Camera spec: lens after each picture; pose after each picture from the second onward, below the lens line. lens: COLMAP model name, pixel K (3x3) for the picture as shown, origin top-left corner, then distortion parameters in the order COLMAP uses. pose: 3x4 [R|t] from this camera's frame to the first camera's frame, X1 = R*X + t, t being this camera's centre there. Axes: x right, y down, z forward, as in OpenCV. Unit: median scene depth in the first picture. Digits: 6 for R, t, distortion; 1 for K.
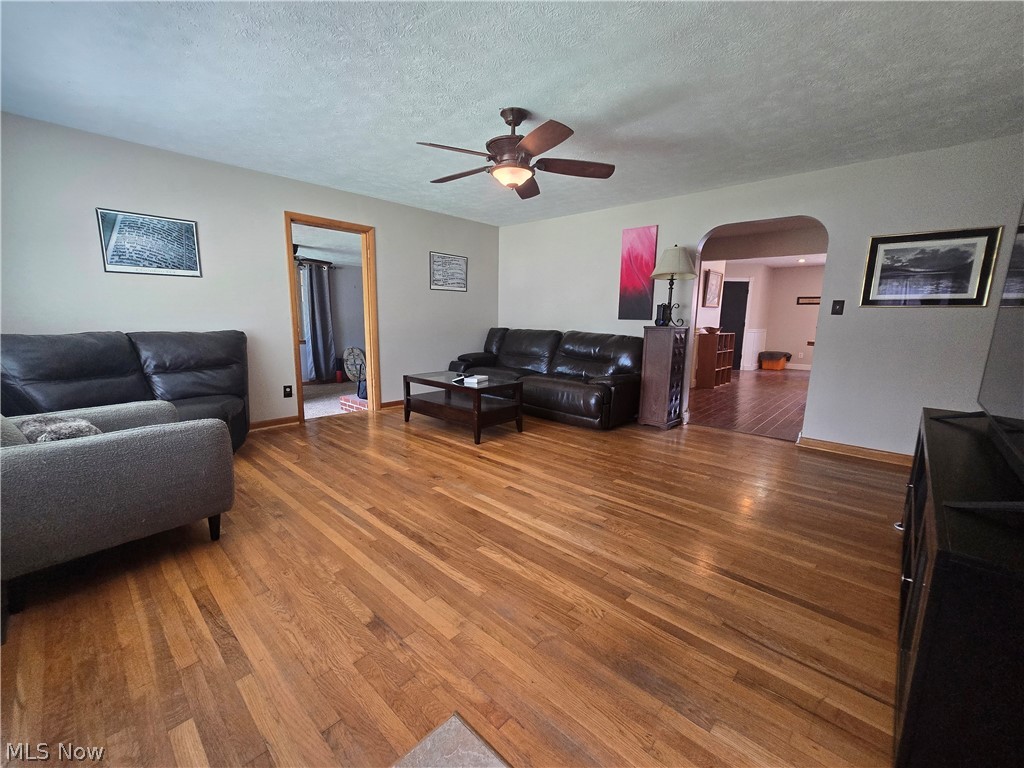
lens RADIAL K [[421.9, 0, 510.5], [0, 421.9, 385.2], [0, 0, 1]] dist [-0.005650, 0.000060]
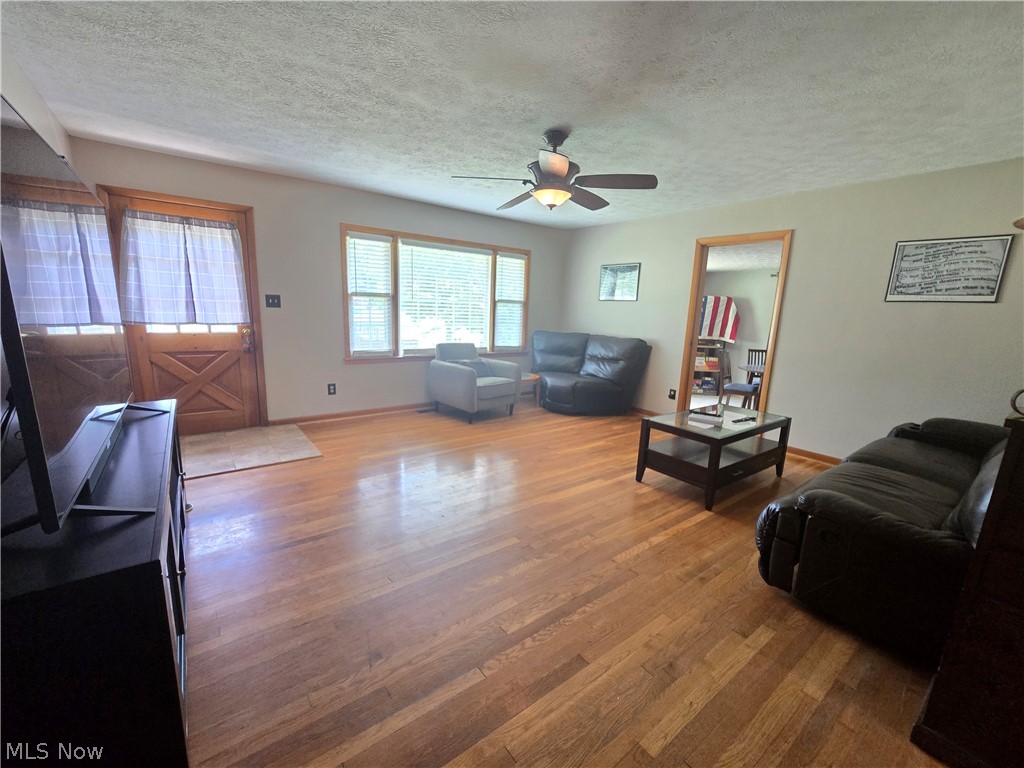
lens RADIAL K [[421.9, 0, 510.5], [0, 421.9, 385.2], [0, 0, 1]] dist [-0.005650, 0.000060]
pose [[-0.169236, 0.160068, -0.972490, 0.741421], [-0.197662, 0.961163, 0.192601, -0.158219], [0.965551, 0.224820, -0.131024, 0.770436]]
